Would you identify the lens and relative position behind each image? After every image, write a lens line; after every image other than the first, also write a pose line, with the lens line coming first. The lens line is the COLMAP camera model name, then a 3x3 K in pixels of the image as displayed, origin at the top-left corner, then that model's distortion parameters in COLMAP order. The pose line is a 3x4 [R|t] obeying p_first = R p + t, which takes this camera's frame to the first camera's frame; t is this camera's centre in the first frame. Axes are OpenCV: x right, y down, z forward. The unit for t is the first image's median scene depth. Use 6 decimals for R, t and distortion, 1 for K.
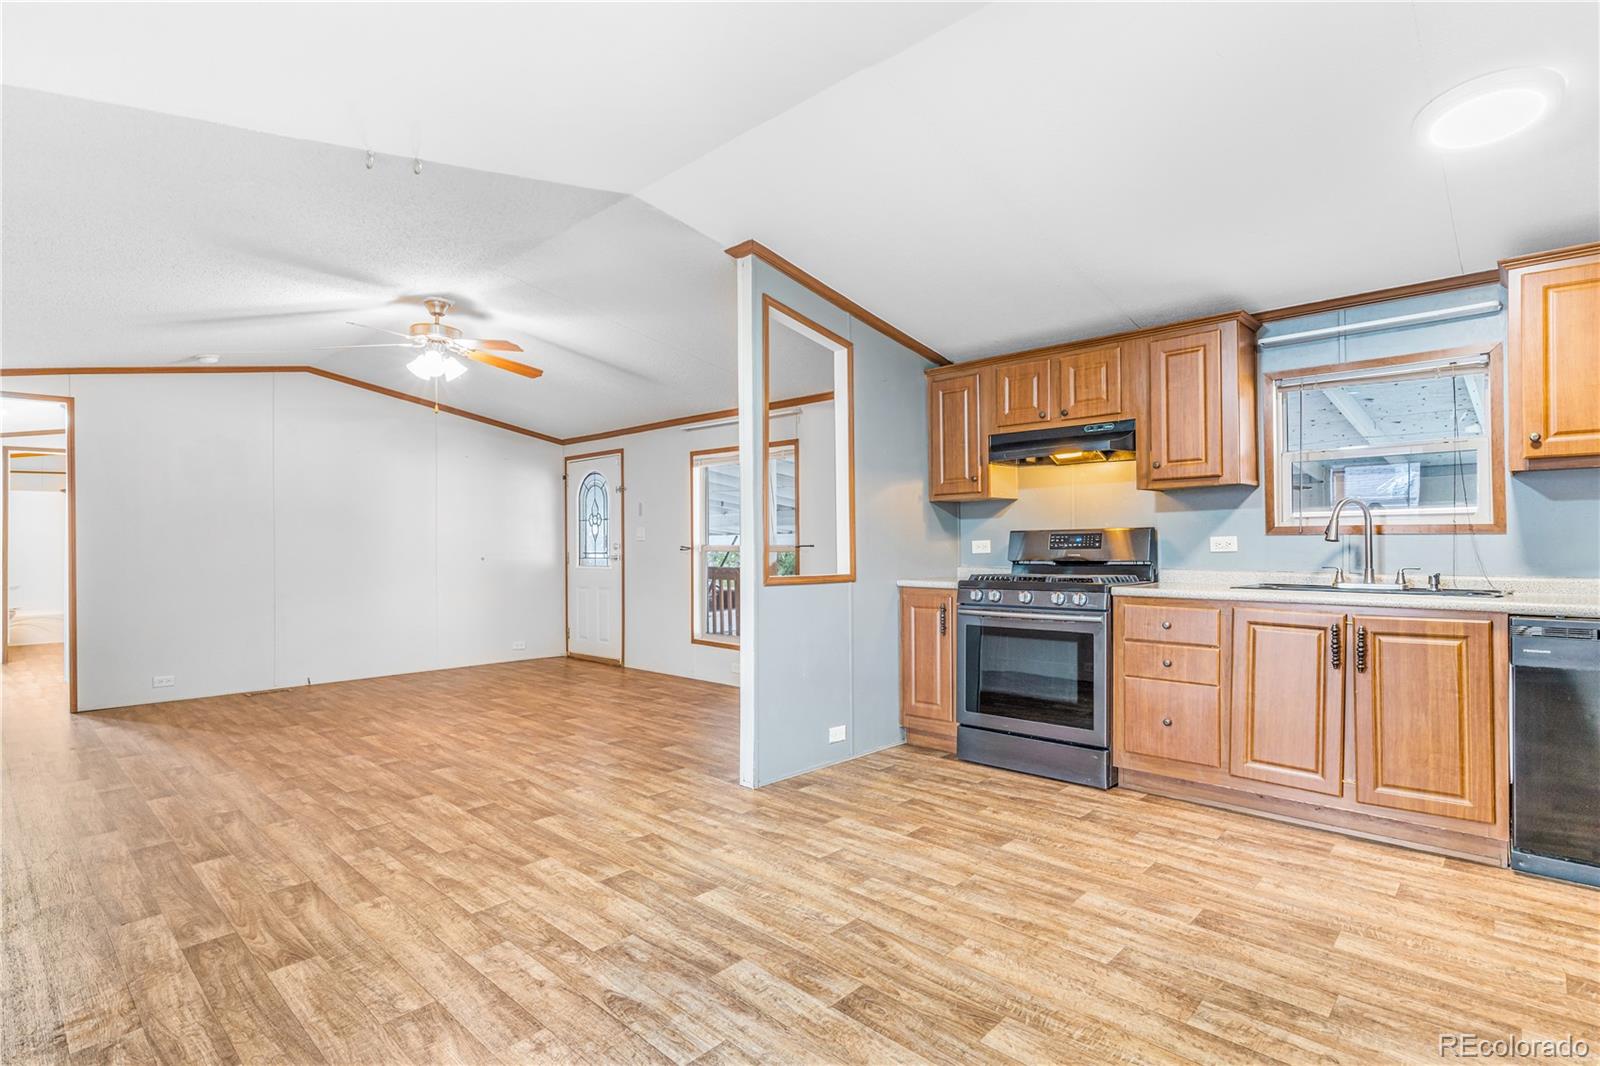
lens RADIAL K [[812.1, 0, 788.6], [0, 812.1, 523.2], [0, 0, 1]] dist [0.029076, -0.000991]
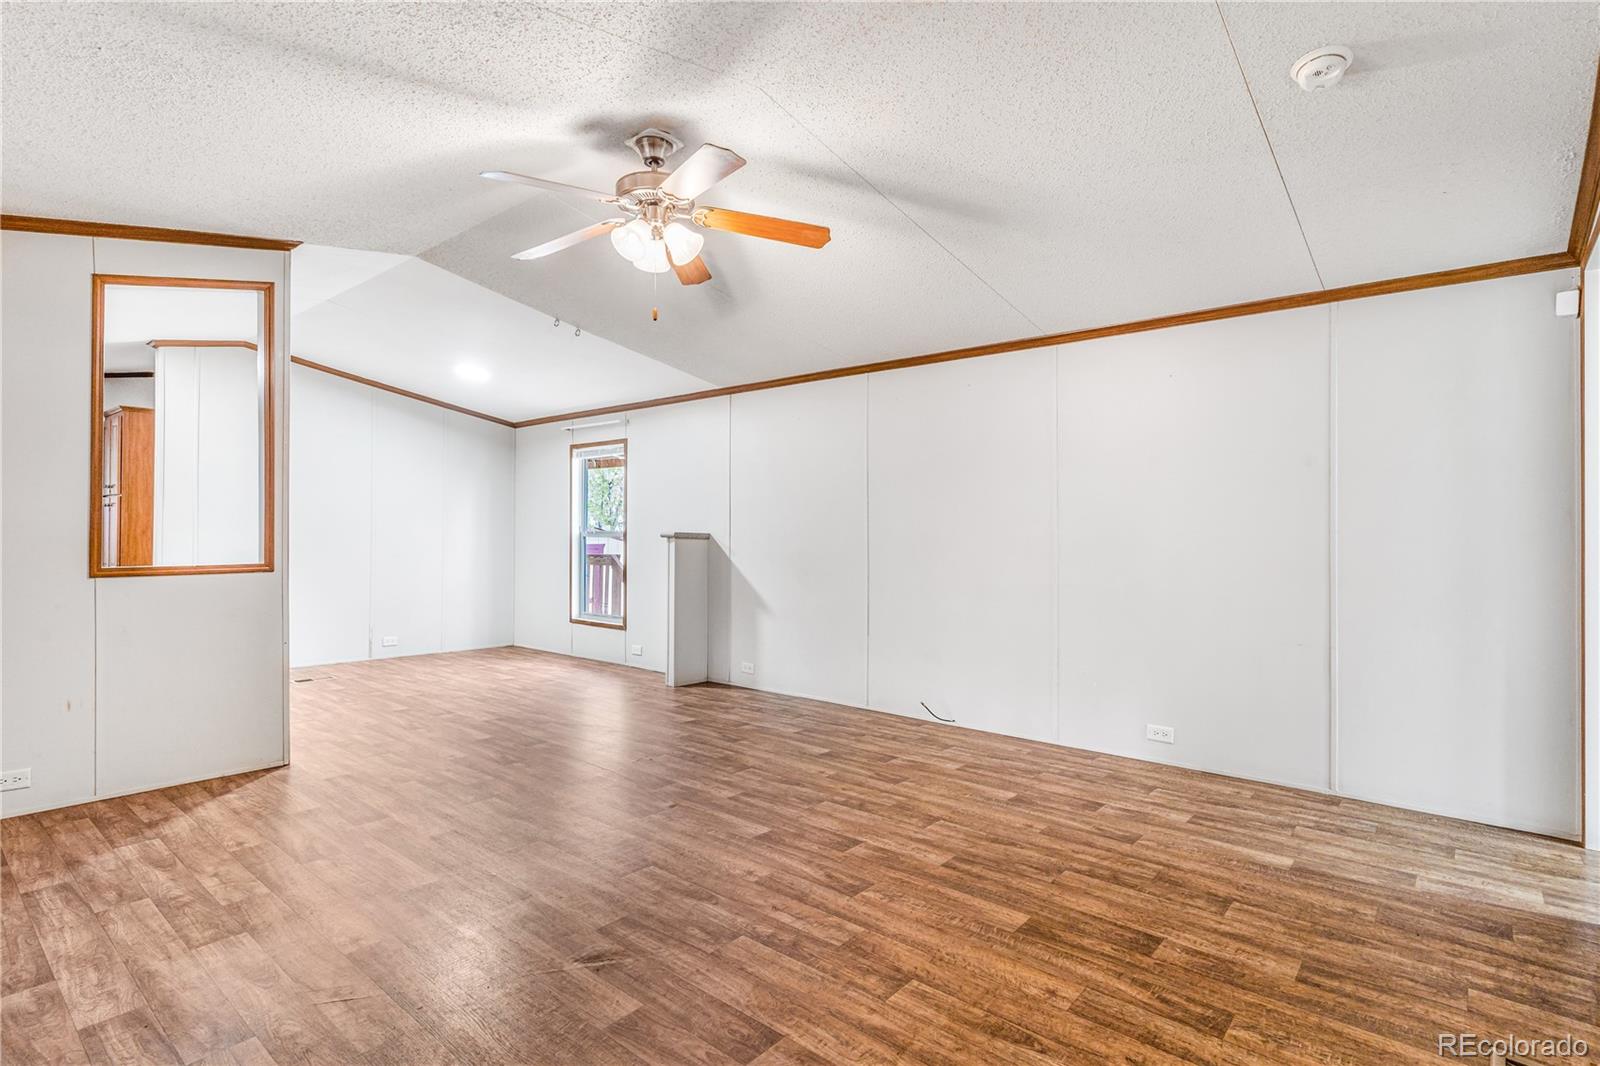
lens RADIAL K [[812.1, 0, 802.5], [0, 812.1, 532.9], [0, 0, 1]] dist [0.029076, -0.000991]
pose [[-0.997985, -0.014684, -0.061735, 0.635247], [-0.012902, 0.999492, -0.029153, 0.060567], [0.062132, -0.028298, -0.997667, 2.130054]]
